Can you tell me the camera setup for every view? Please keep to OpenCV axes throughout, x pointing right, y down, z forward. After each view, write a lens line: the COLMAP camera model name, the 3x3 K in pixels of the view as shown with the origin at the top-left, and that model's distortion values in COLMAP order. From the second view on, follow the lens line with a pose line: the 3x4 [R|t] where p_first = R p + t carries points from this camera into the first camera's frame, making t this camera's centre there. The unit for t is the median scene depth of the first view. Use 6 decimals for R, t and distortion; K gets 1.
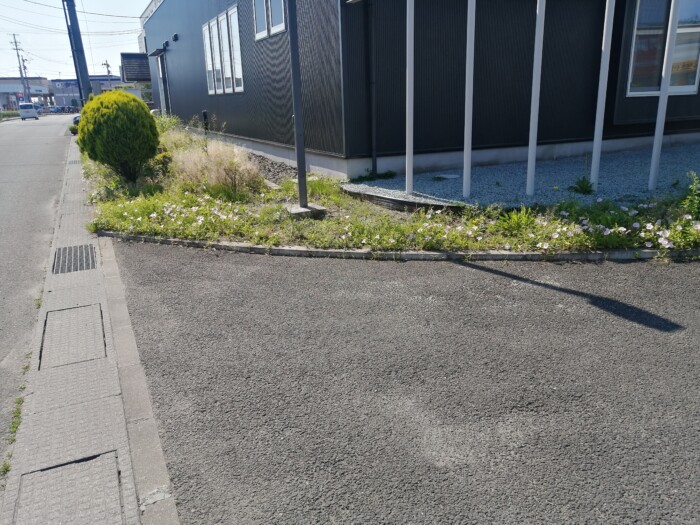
lens RADIAL K [[554.3, 0, 350.0], [0, 554.3, 262.5], [0, 0, 1]] dist [-0.000127, 0.051934]
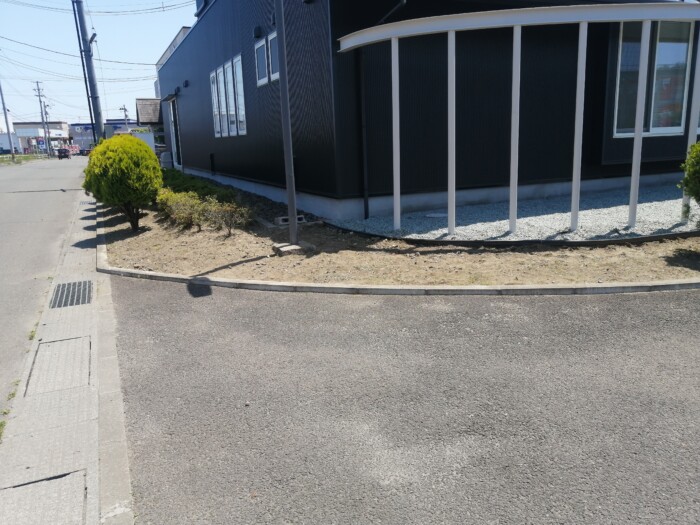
lens RADIAL K [[564.2, 0, 350.0], [0, 564.2, 262.5], [0, 0, 1]] dist [-0.002719, 0.066174]
pose [[0.999588, -0.000235, -0.028692, 0.043291], [-0.001843, 0.997376, -0.072375, 0.007743], [0.028633, 0.072398, 0.996965, -0.036337]]
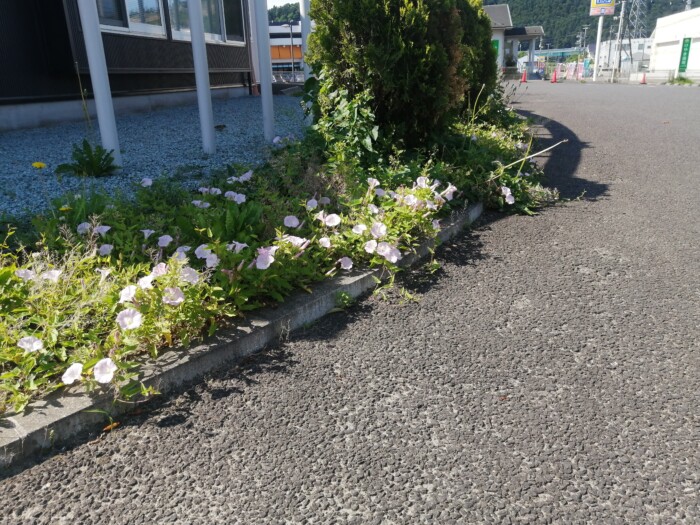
lens RADIAL K [[554.3, 0, 350.0], [0, 554.3, 262.5], [0, 0, 1]] dist [-0.000127, 0.051934]
pose [[0.598202, -0.250634, 0.761142, 0.128865], [0.247211, 0.961222, 0.122227, -0.043032], [-0.762261, 0.115046, 0.636964, 0.401059]]
